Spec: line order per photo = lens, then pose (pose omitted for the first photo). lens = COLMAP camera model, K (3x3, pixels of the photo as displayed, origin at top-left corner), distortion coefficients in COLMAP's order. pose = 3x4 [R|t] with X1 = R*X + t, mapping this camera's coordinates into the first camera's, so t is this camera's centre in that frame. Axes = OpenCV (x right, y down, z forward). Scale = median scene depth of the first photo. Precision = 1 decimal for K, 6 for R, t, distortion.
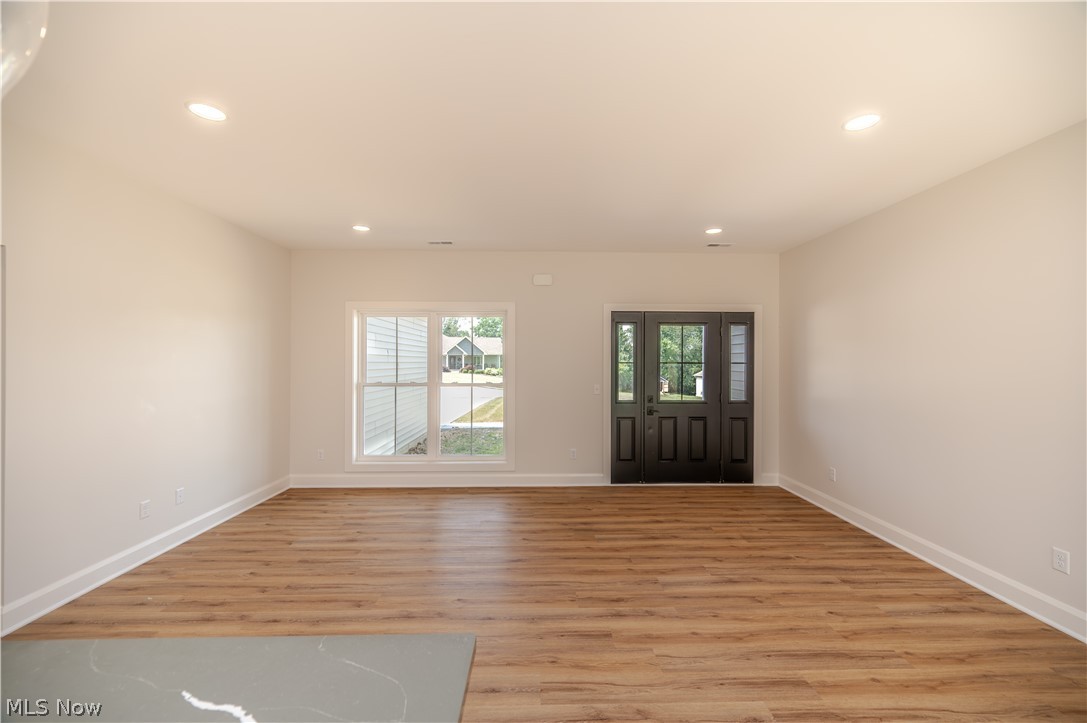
lens RADIAL K [[430.1, 0, 540.6], [0, 430.1, 364.2], [0, 0, 1]] dist [-0.001842, 0.000361]
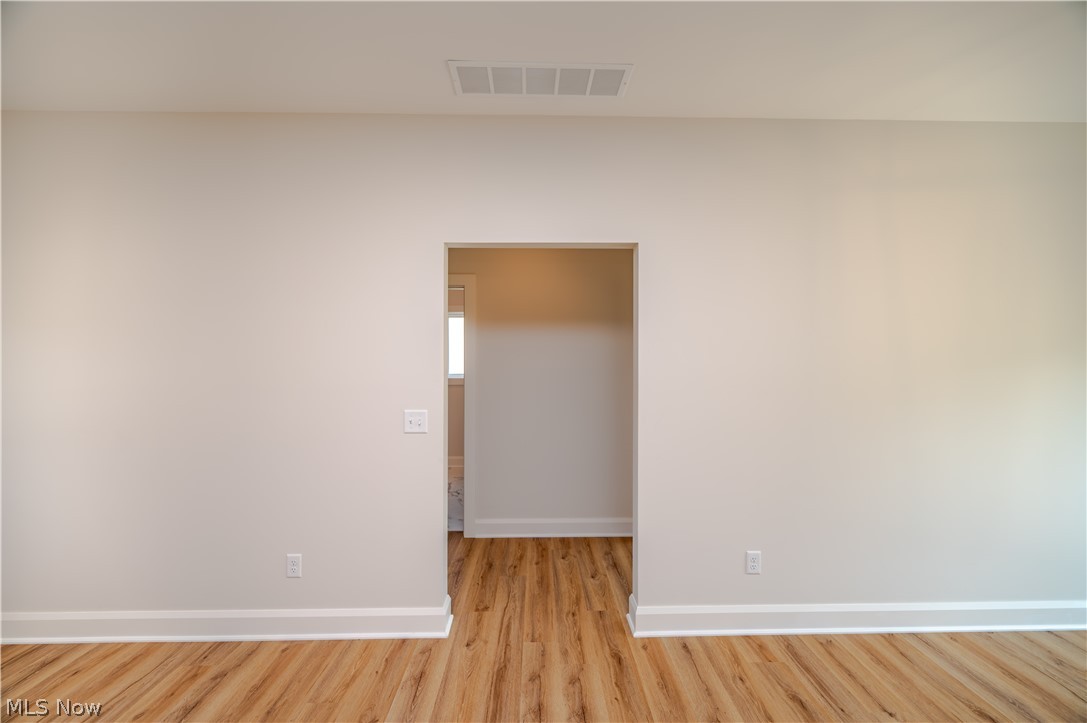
lens RADIAL K [[430.1, 0, 552.6], [0, 430.1, 359.3], [0, 0, 1]] dist [-0.001842, 0.000361]
pose [[-0.011229, 0.003536, 0.999931, 0.211018], [0.005360, 0.999980, -0.003476, 0.005666], [-0.999923, 0.005321, -0.011248, 0.361496]]
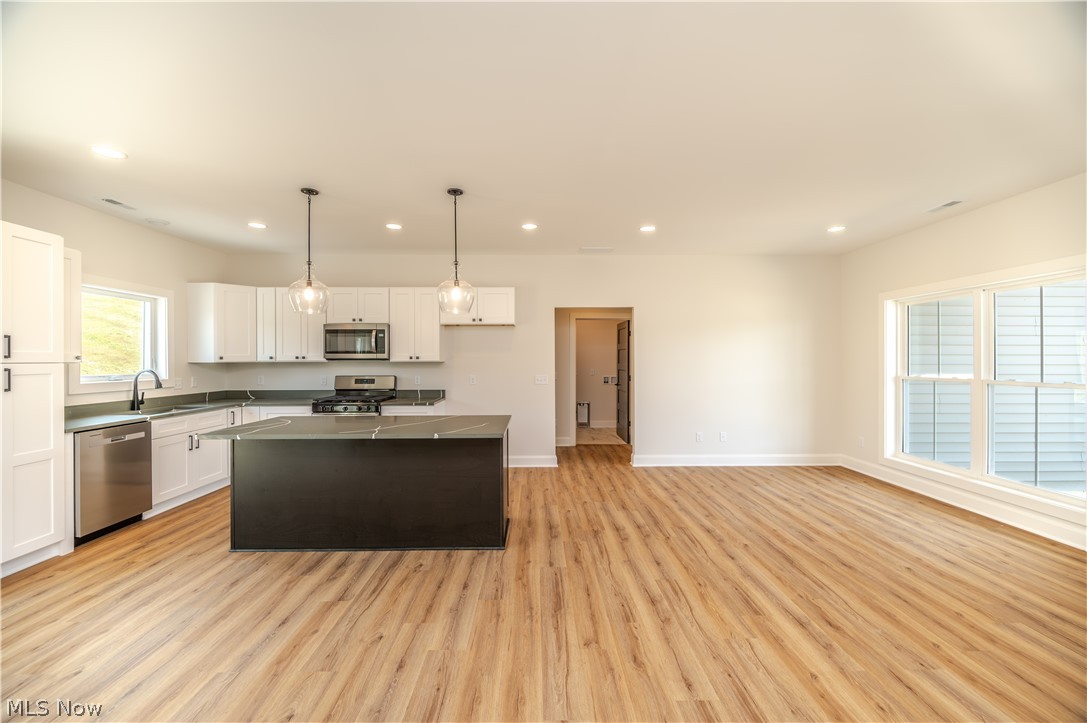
lens RADIAL K [[430.1, 0, 544.0], [0, 430.1, 361.1], [0, 0, 1]] dist [-0.001842, 0.000361]
pose [[-0.000846, 0.002682, -0.999996, 0.947281], [-0.003103, 0.999992, 0.002684, 0.024564], [0.999995, 0.003105, -0.000838, 0.395686]]
